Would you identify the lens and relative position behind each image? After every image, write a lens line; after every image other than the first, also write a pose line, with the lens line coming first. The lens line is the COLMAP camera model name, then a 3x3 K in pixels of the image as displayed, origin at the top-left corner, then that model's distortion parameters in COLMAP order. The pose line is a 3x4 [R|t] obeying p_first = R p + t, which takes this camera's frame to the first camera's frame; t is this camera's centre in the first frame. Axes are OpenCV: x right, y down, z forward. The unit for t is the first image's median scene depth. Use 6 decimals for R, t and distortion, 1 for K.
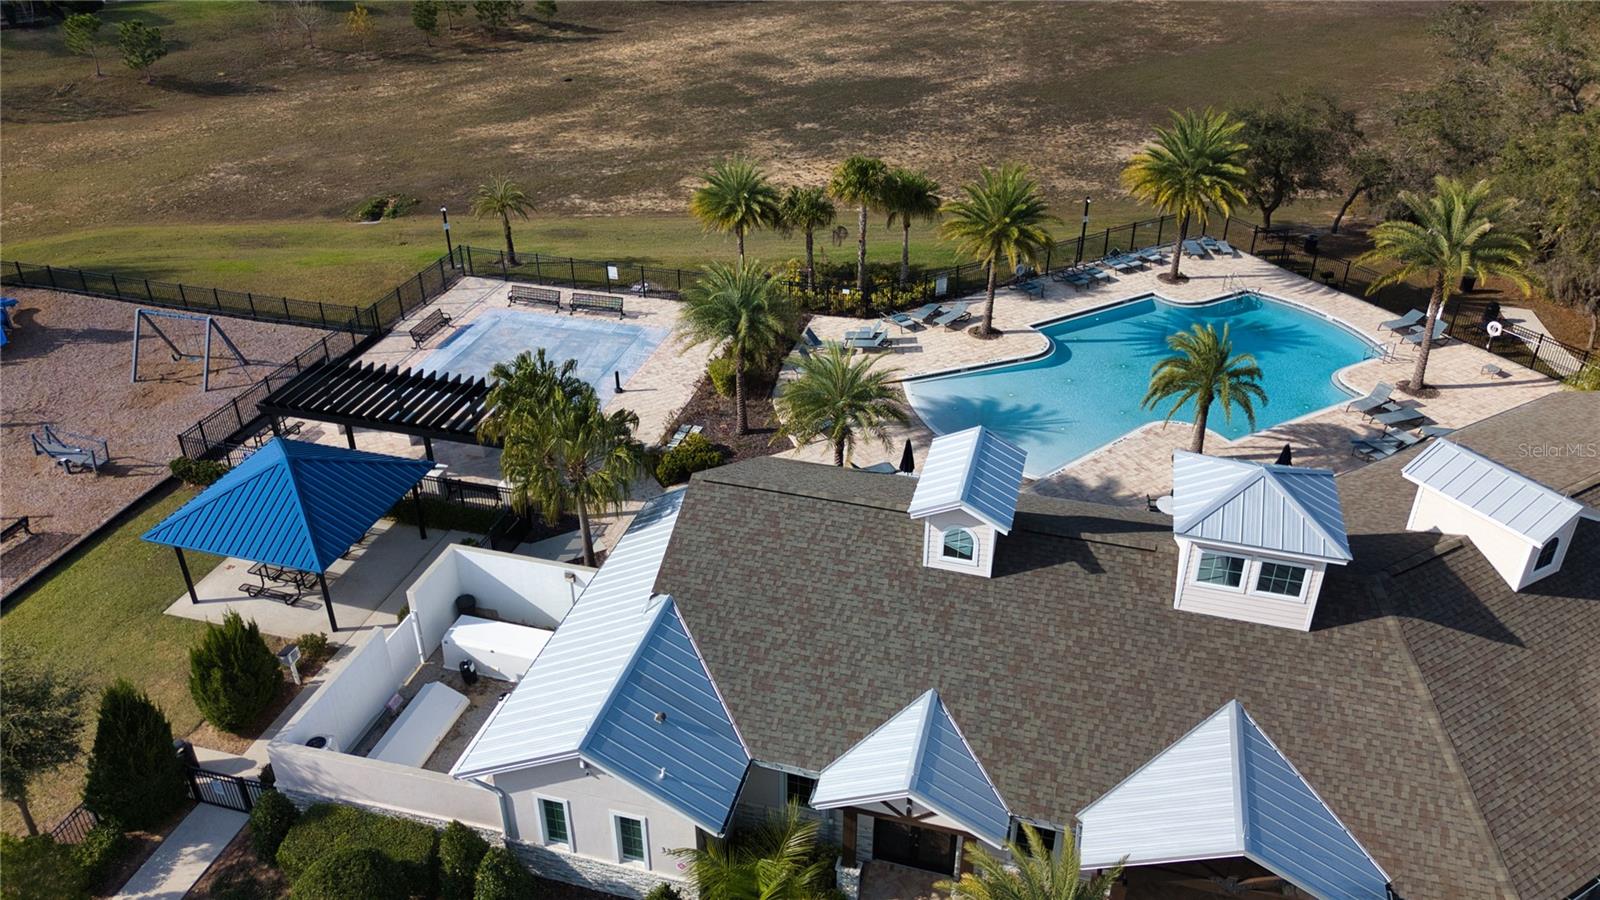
lens RADIAL K [[1171.8, 0, 806.1], [0, 1171.8, 446.9], [0, 0, 1]] dist [0.007866, -0.009424]
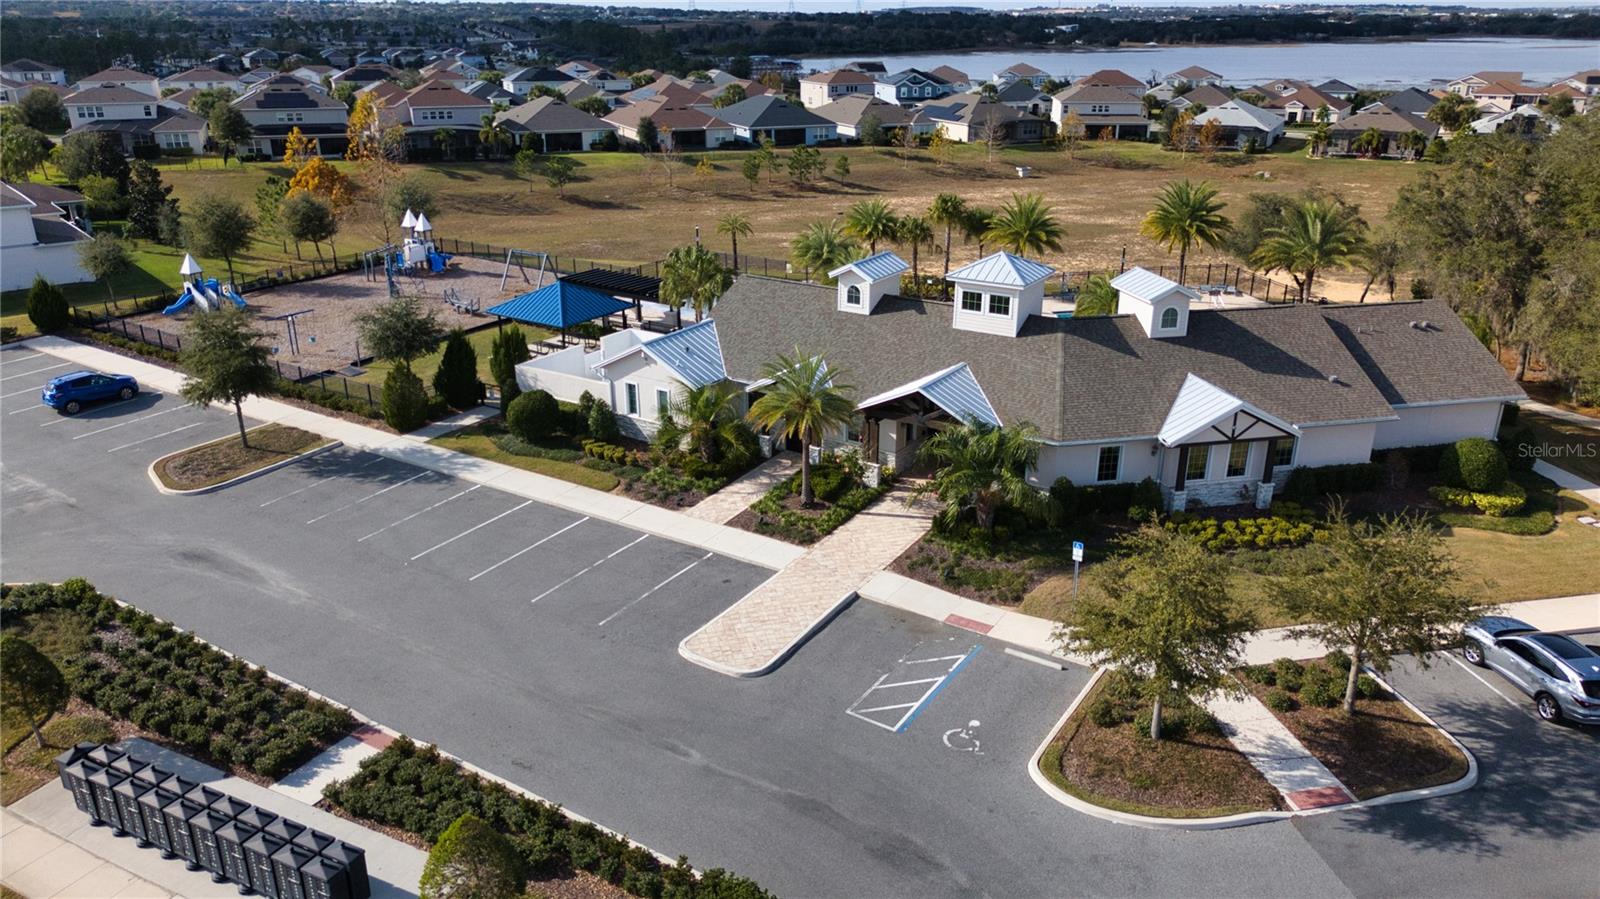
lens RADIAL K [[1117.4, 0, 800.0], [0, 1117.4, 449.5], [0, 0, 1]] dist [0.041044, -0.000883]
pose [[0.952653, 0.105297, -0.285244, 0.308374], [-0.153498, 0.976352, -0.152232, 0.321897], [0.262469, 0.188808, 0.946288, -0.365578]]
